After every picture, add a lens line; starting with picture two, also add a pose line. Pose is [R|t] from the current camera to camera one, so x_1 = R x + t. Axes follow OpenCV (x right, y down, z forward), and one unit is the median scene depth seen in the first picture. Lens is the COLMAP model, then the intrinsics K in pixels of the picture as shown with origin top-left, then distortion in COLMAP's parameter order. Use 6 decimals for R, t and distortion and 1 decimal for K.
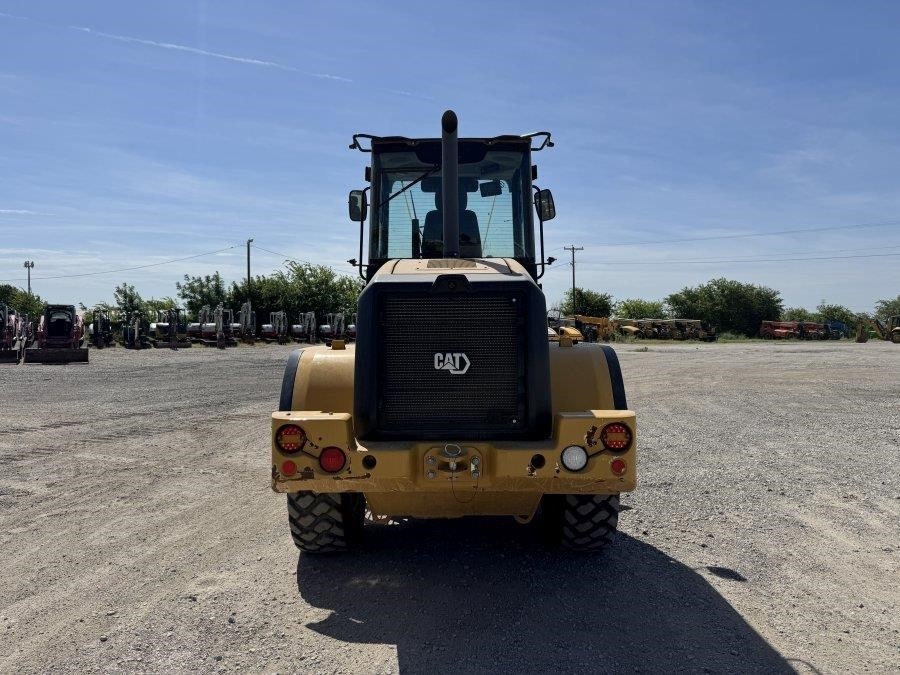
lens RADIAL K [[634.1, 0, 445.4], [0, 634.1, 337.1], [0, 0, 1]] dist [0.035110, -0.063498]
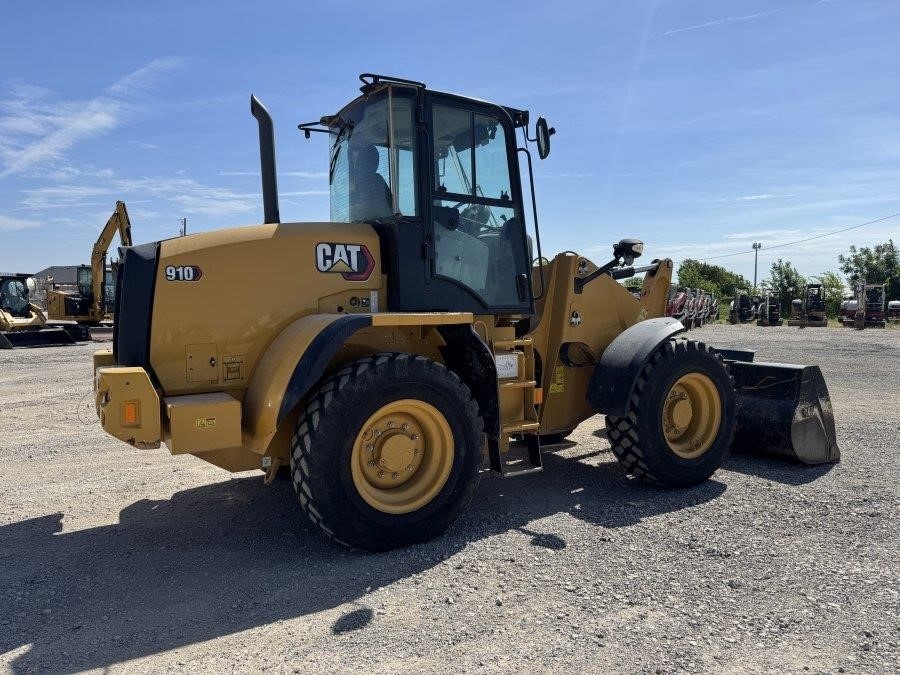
lens RADIAL K [[634.2, 0, 451.2], [0, 634.2, 328.0], [0, 0, 1]] dist [0.036838, -0.049223]
pose [[0.496991, 0.040286, -0.866820, 0.098268], [-0.023138, 0.999182, 0.033172, 0.000315], [0.867447, 0.003570, 0.497516, 0.063807]]
